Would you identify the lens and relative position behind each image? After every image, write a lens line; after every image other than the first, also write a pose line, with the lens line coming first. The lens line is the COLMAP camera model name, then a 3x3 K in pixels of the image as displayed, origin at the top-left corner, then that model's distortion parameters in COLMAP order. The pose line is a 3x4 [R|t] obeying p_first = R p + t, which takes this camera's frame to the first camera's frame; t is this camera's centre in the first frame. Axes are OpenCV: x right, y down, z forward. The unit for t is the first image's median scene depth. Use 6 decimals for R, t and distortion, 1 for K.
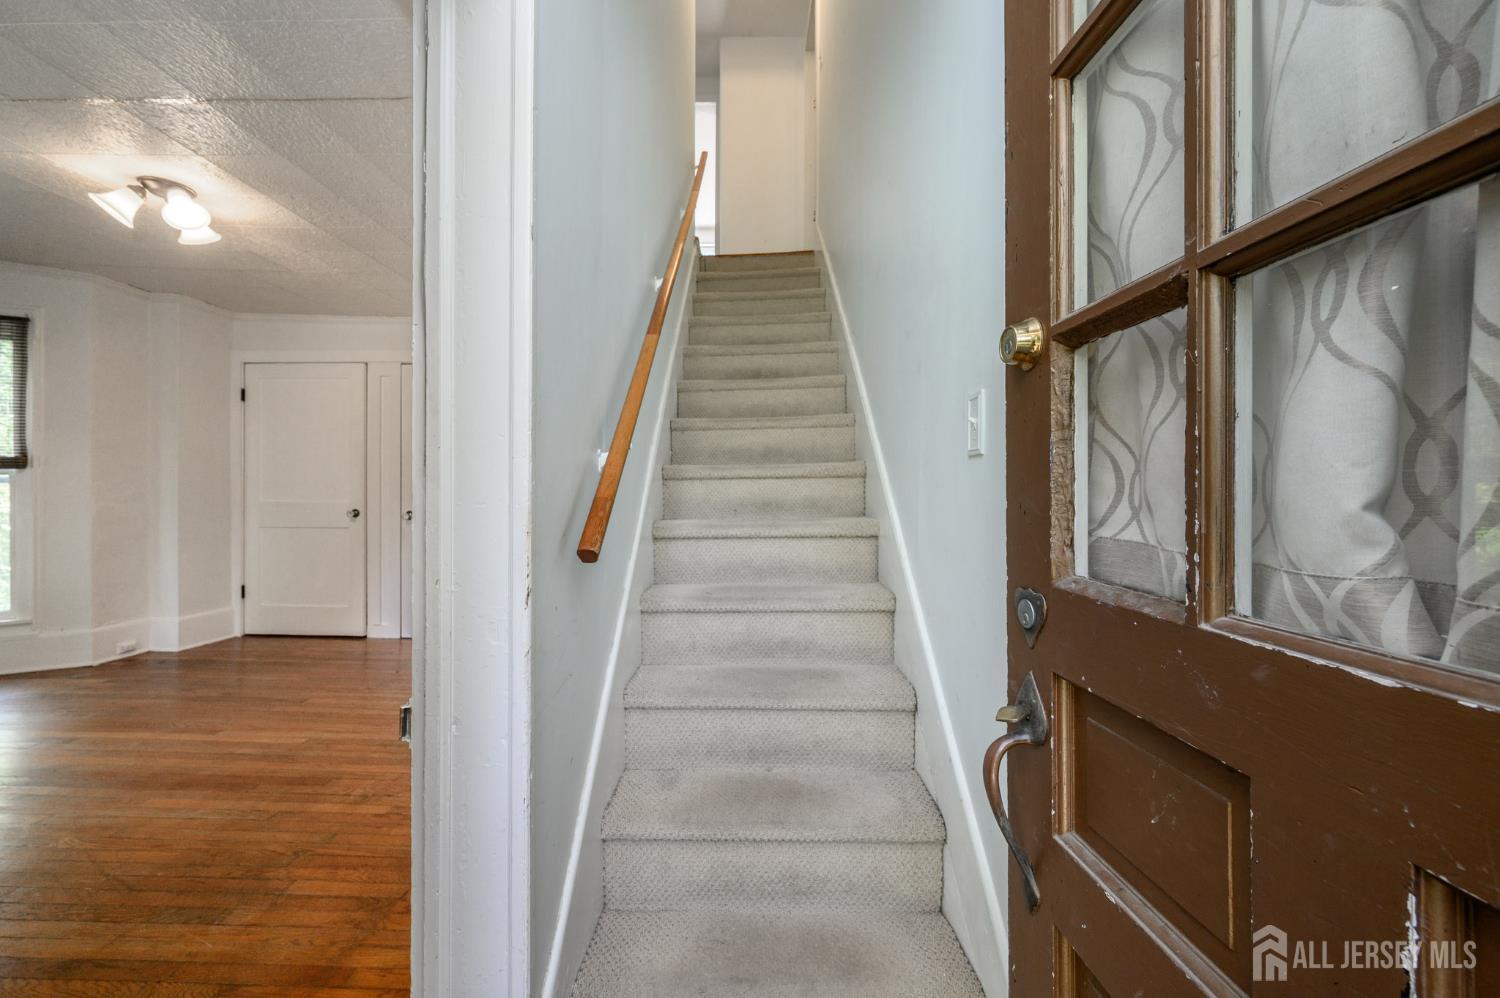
lens RADIAL K [[590.6, 0, 747.2], [0, 590.6, 494.9], [0, 0, 1]] dist [-0.000574, -0.000204]
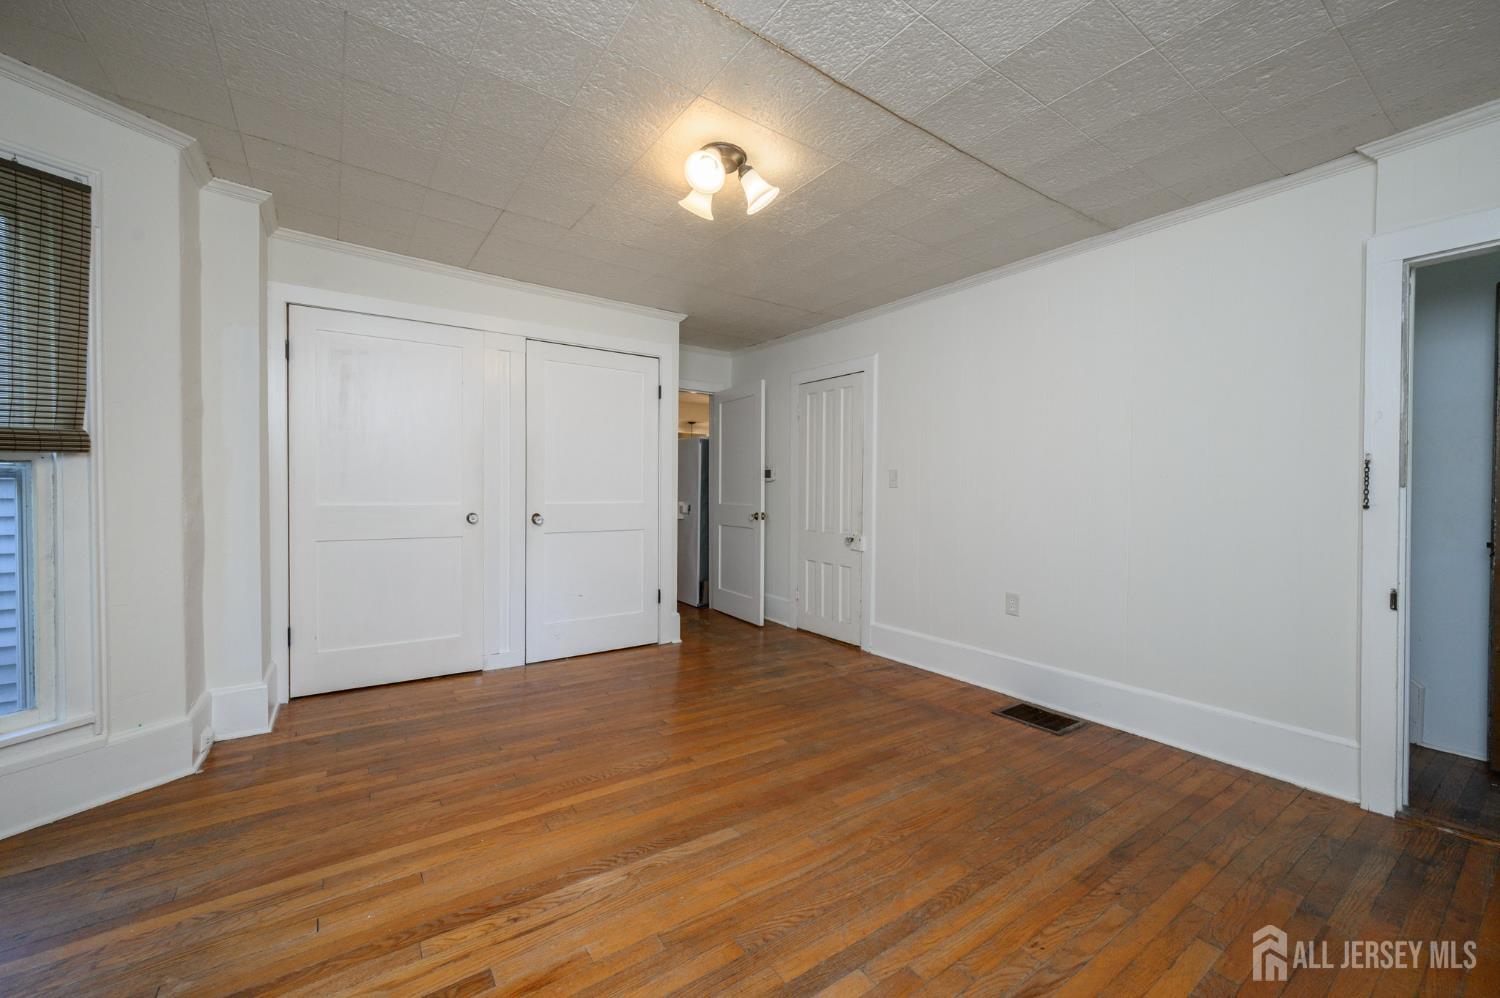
lens RADIAL K [[590.6, 0, 747.2], [0, 590.6, 494.9], [0, 0, 1]] dist [-0.000574, -0.000204]
pose [[0.812407, -0.004399, 0.583074, -1.381166], [0.000422, 0.999976, 0.006956, -0.009660], [-0.583090, -0.005405, 0.812389, 0.220459]]
